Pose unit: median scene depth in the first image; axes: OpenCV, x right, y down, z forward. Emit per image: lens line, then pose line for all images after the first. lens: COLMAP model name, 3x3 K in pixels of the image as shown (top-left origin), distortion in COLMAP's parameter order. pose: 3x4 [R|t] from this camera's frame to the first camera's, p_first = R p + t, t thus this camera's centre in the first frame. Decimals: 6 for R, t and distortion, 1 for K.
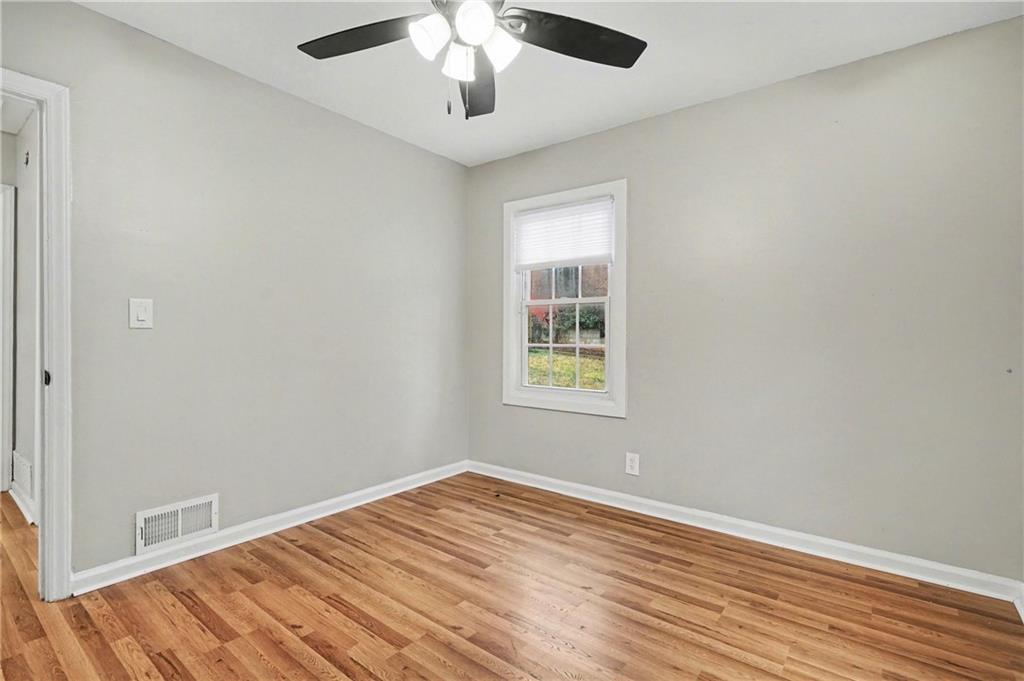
lens RADIAL K [[486.5, 0, 495.9], [0, 486.5, 343.2], [0, 0, 1]] dist [0.006021, 0.002431]
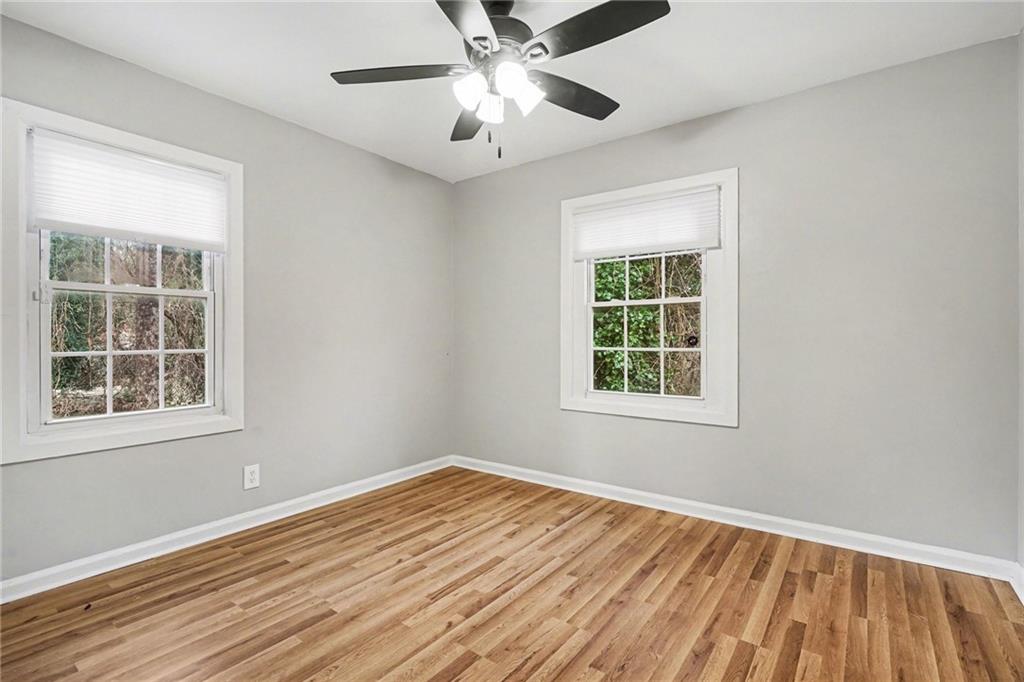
lens RADIAL K [[486.5, 0, 510.2], [0, 486.5, 334.8], [0, 0, 1]] dist [0.006021, 0.002431]
pose [[-0.038616, -0.000788, 0.999254, -0.836789], [0.012214, 0.999925, 0.001260, -0.021466], [-0.999179, 0.012253, -0.038603, 0.678125]]
